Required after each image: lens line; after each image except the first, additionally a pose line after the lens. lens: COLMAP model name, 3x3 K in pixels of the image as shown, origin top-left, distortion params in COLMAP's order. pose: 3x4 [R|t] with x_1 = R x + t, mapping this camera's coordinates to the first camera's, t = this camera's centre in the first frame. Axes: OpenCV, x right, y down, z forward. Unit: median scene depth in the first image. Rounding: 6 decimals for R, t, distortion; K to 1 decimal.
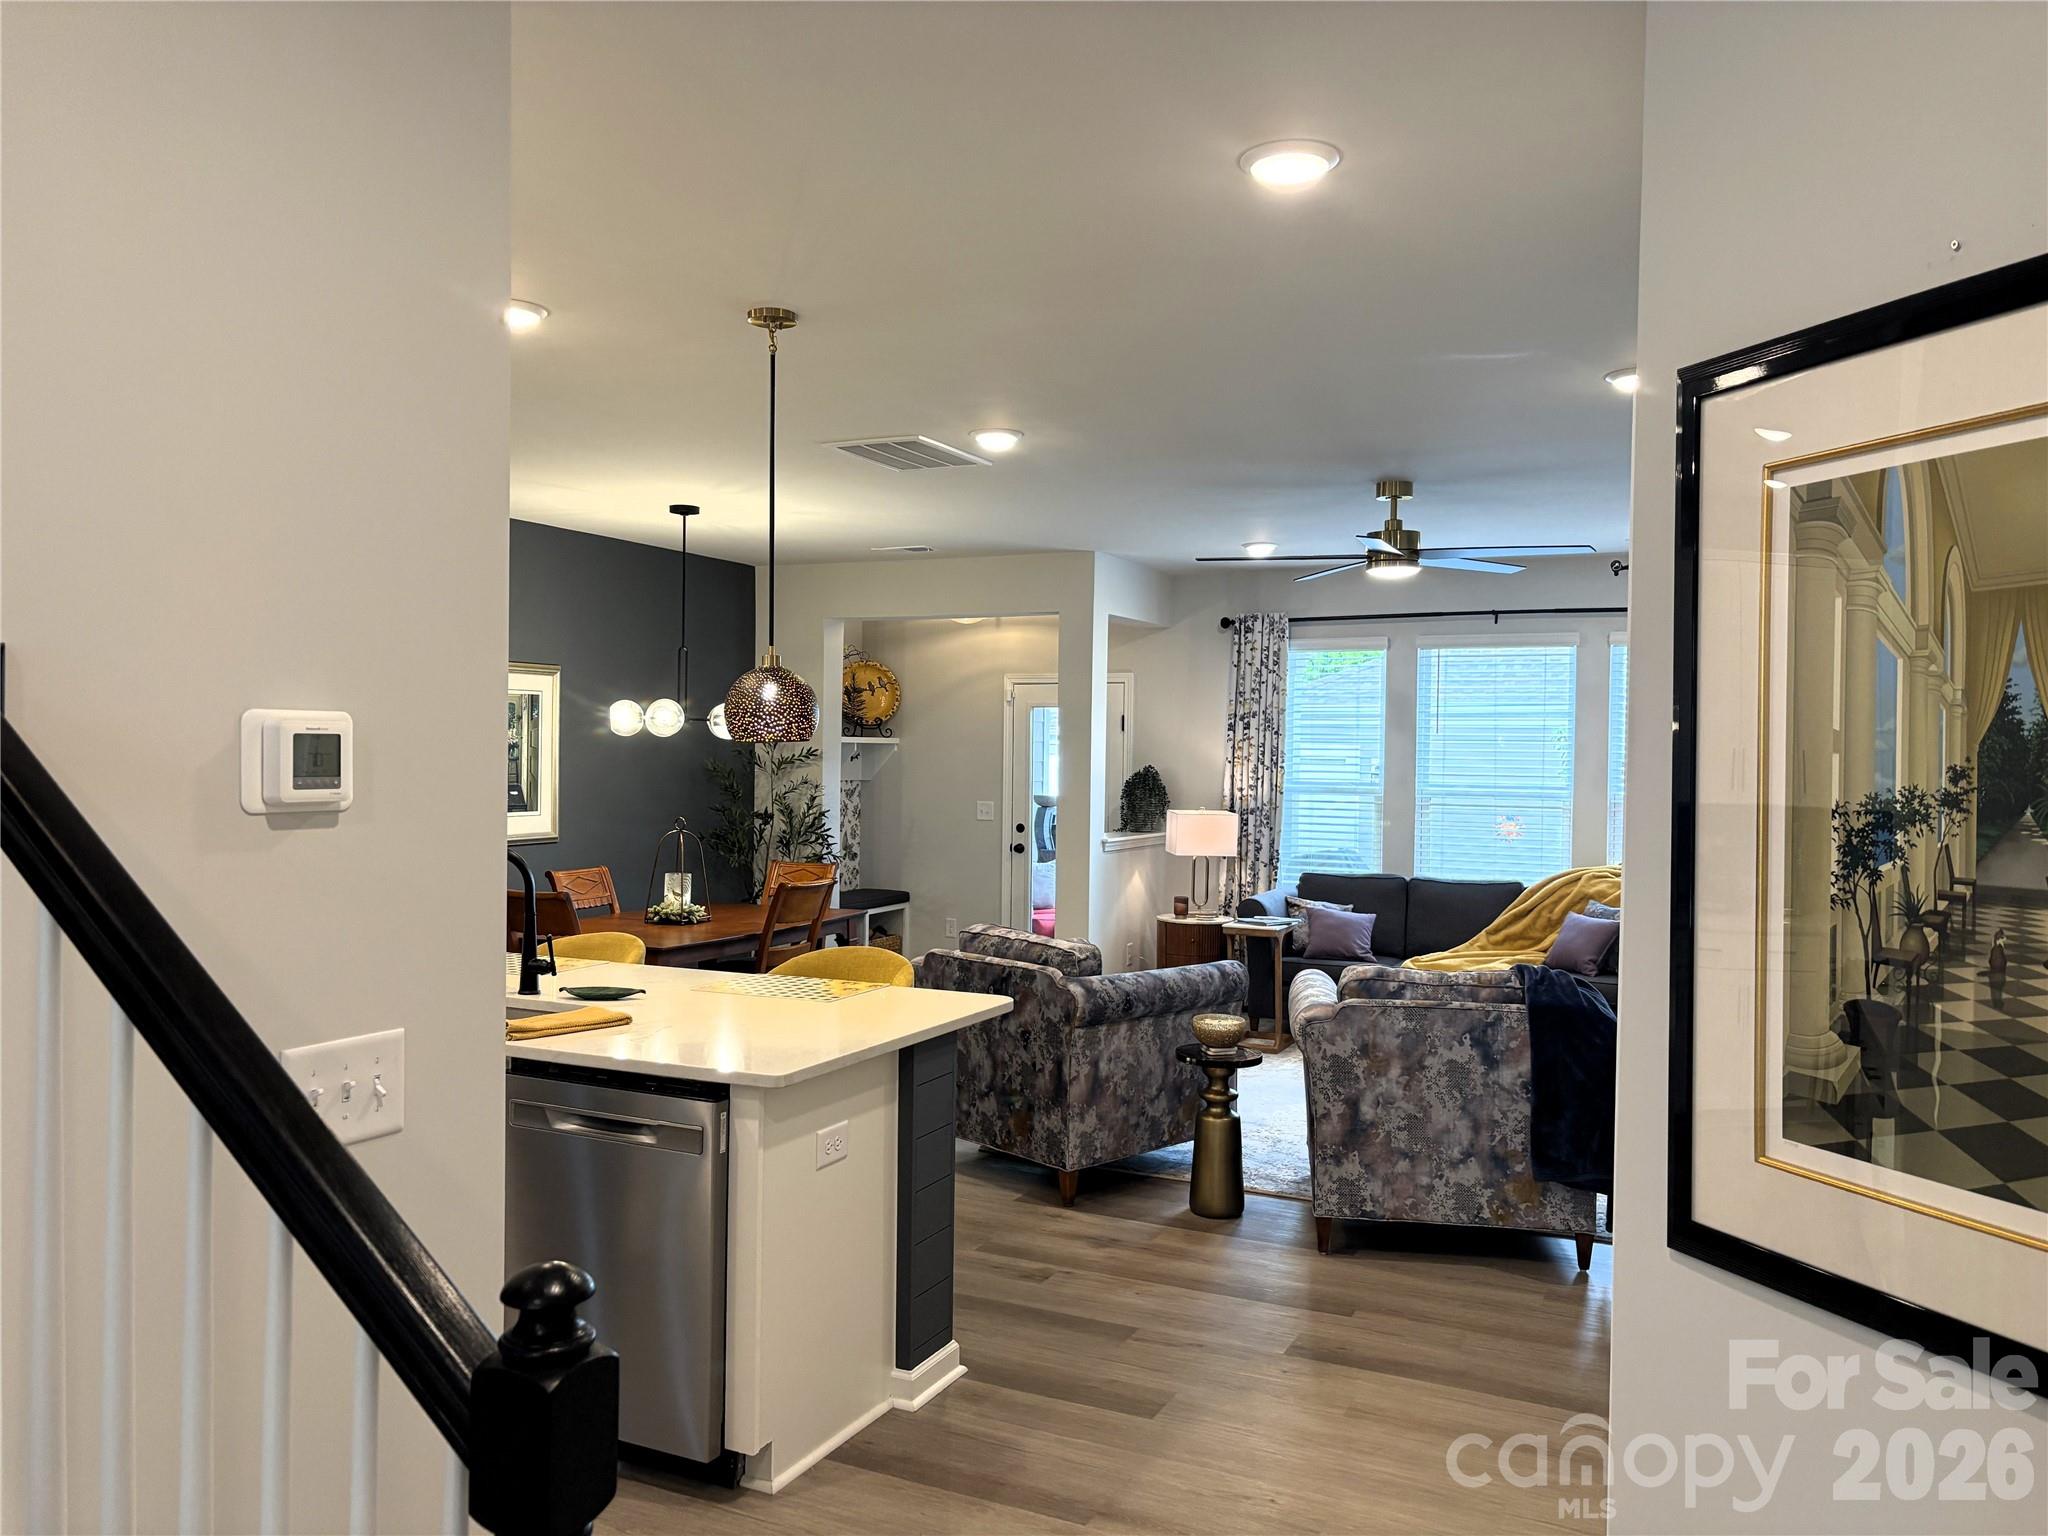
lens RADIAL K [[1530.8, 0, 994.2], [0, 1530.8, 767.8], [0, 0, 1]] dist [0.067717, -0.120335]
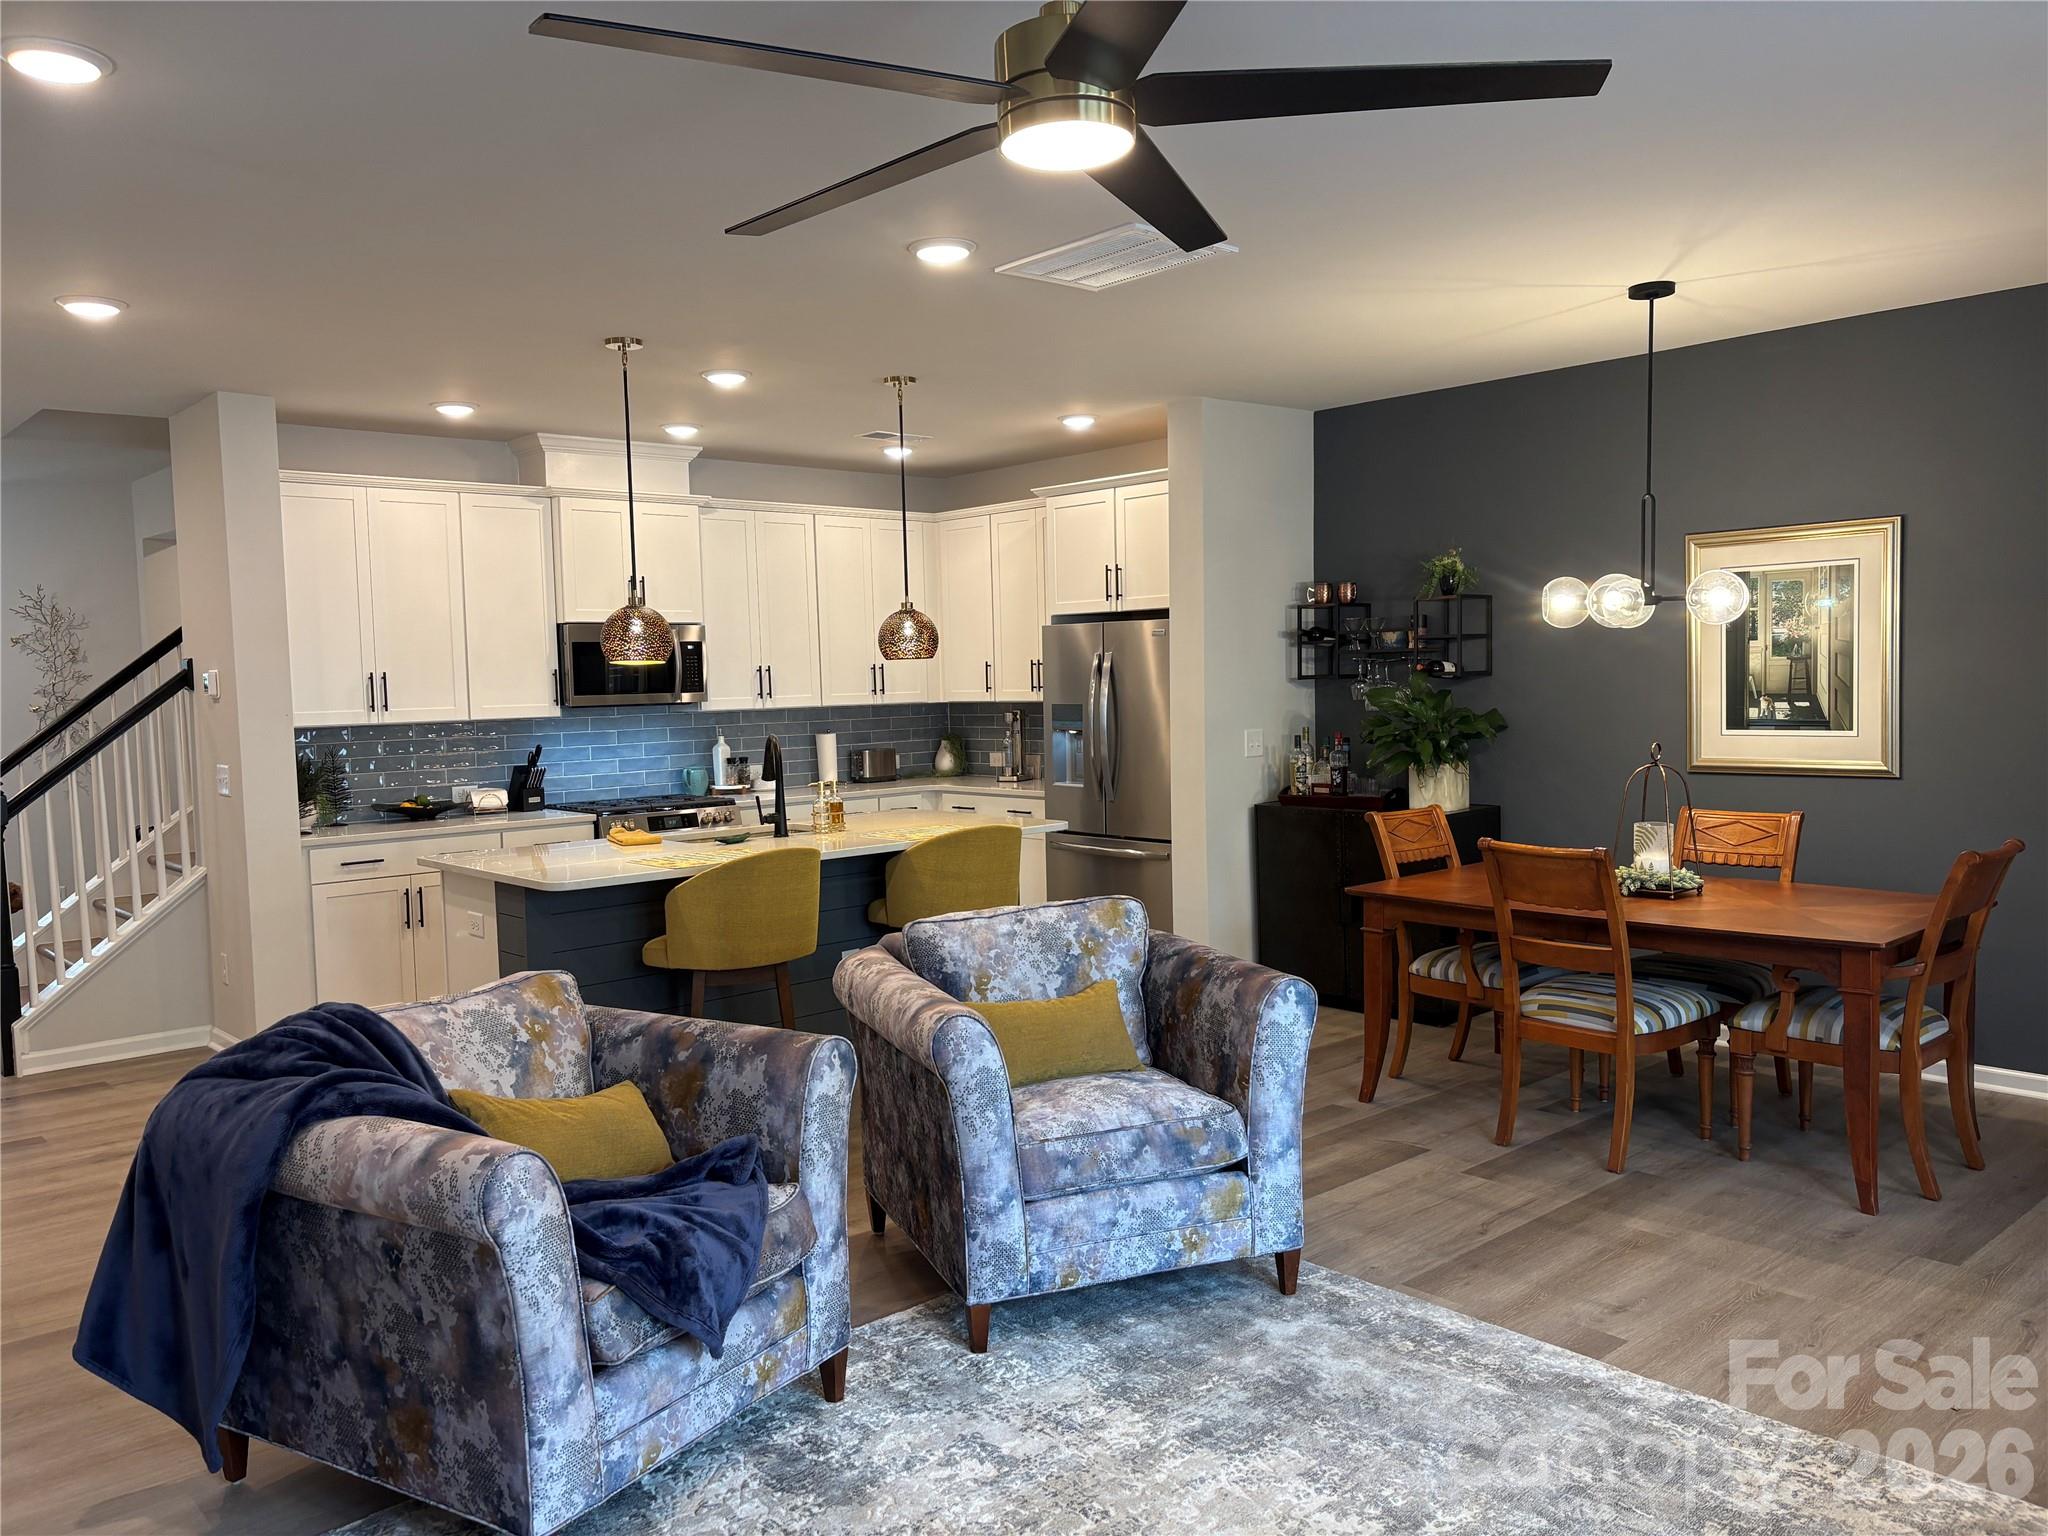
lens RADIAL K [[1547.9, 0, 1030.9], [0, 1547.9, 769.0], [0, 0, 1]] dist [0.057063, -0.056025]
pose [[-0.358164, 0.055062, -0.932034, 0.481458], [0.009360, 0.998421, 0.055386, 0.002212], [0.933612, 0.011113, -0.358114, 0.870929]]
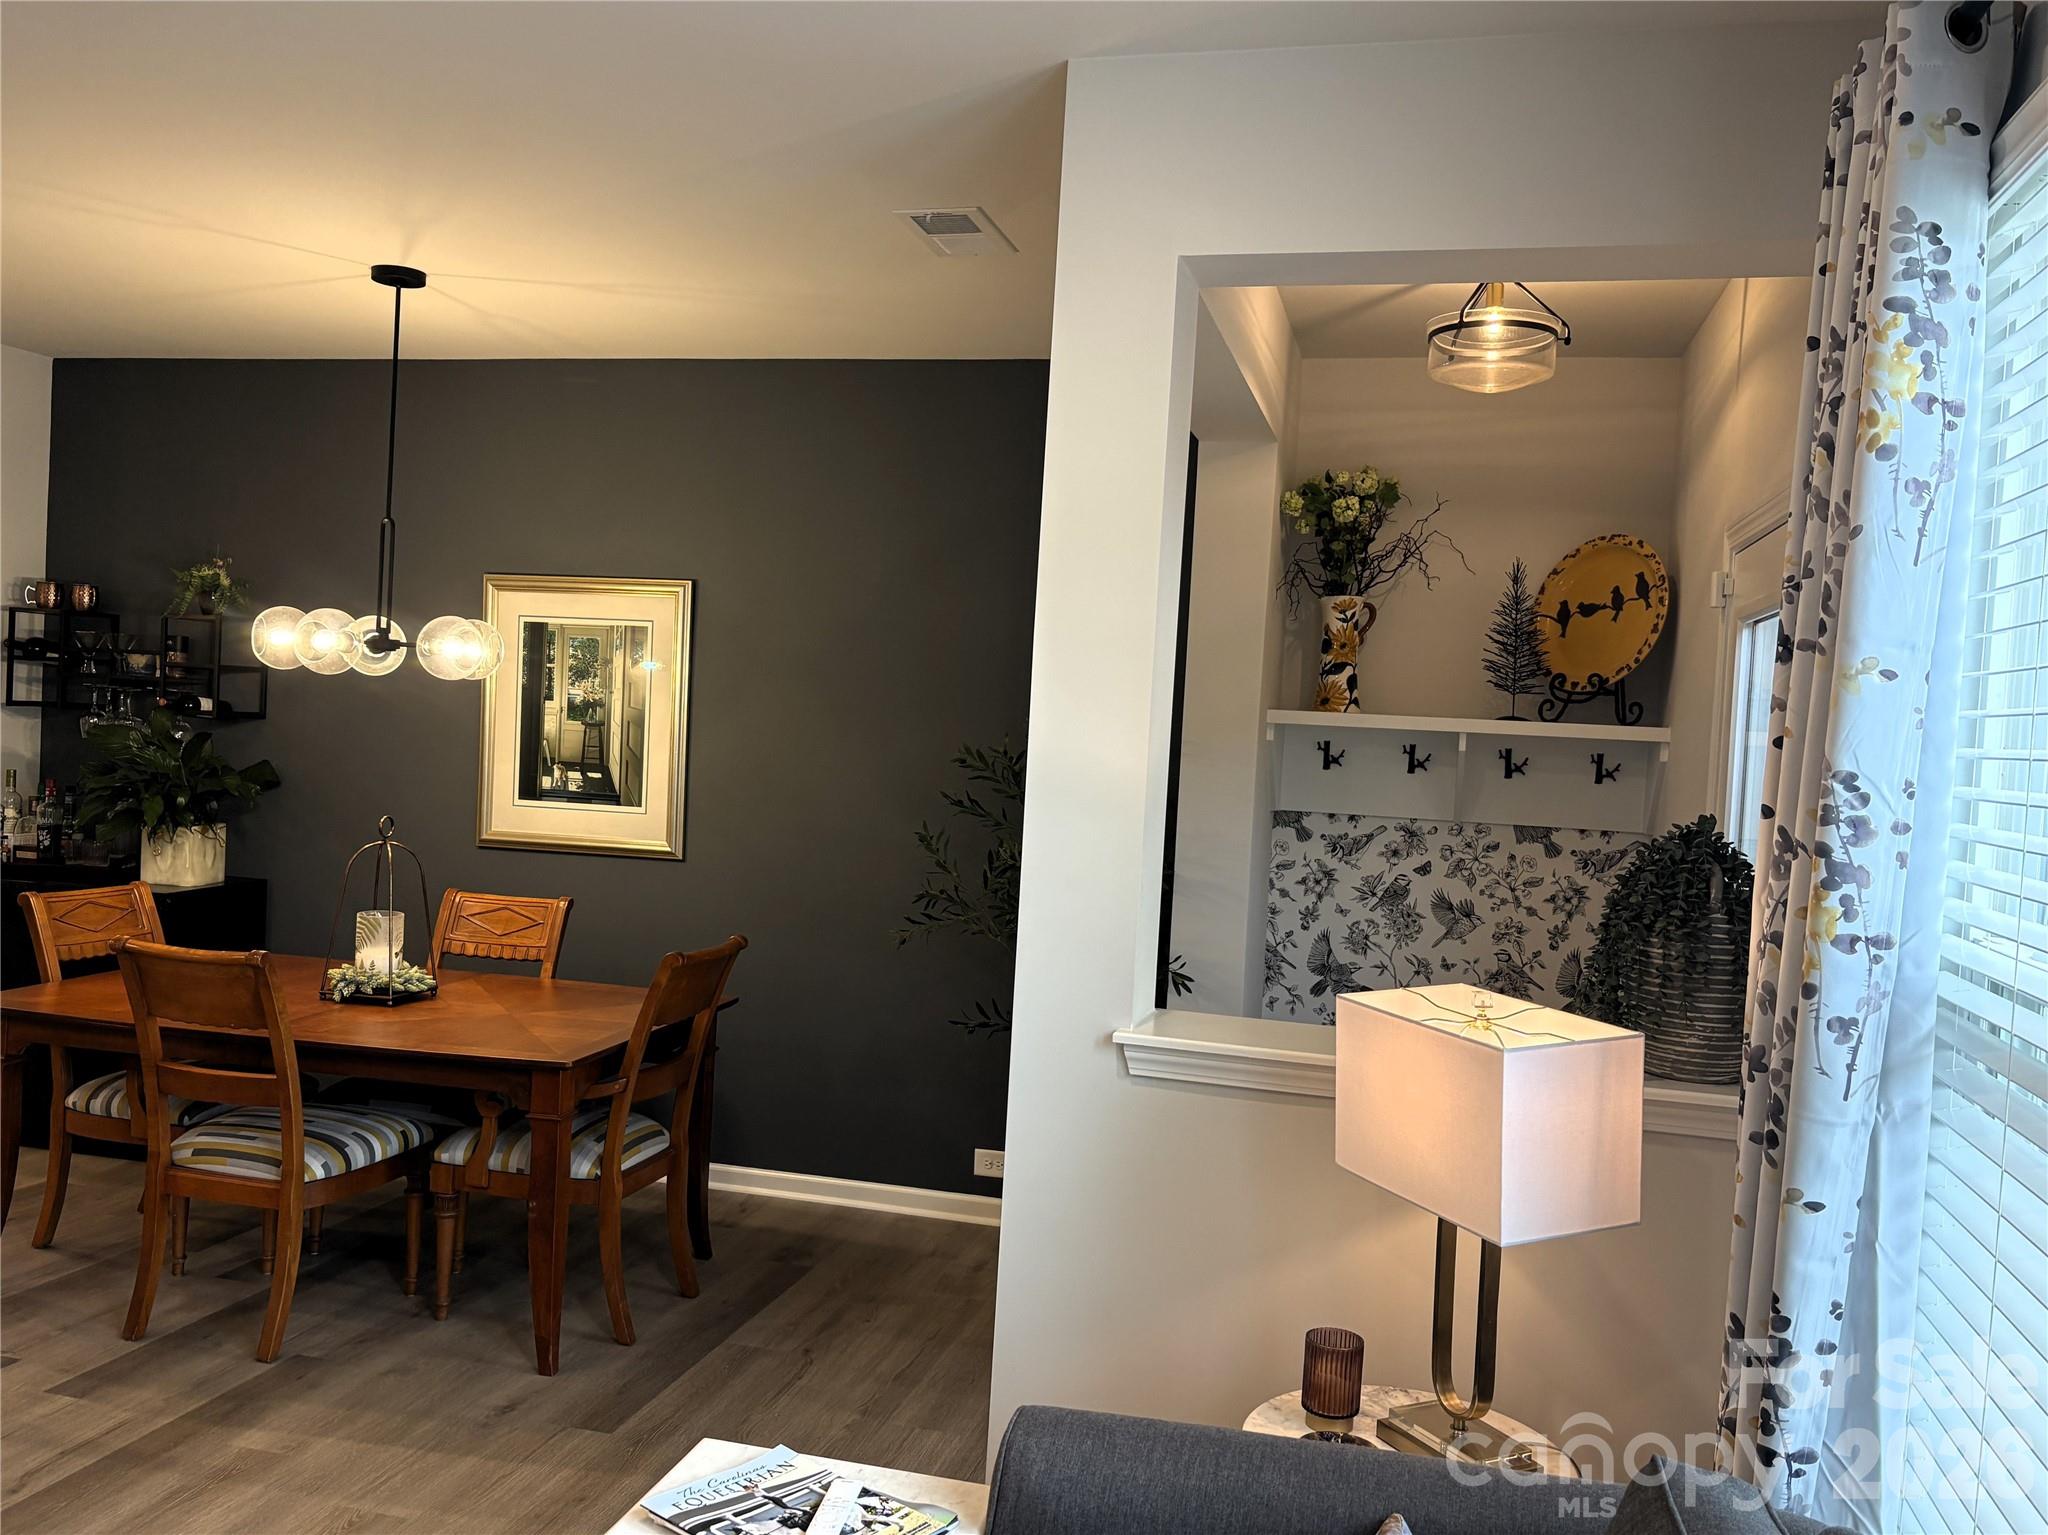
lens RADIAL K [[1676.0, 0, 1023.5], [0, 1676.0, 765.2], [0, 0, 1]] dist [0.025385, 0.003551]
pose [[0.215041, 0.025797, -0.976264, 0.402781], [-0.058776, 0.998181, 0.013430, -0.008031], [0.974835, 0.054493, 0.216167, 0.963618]]
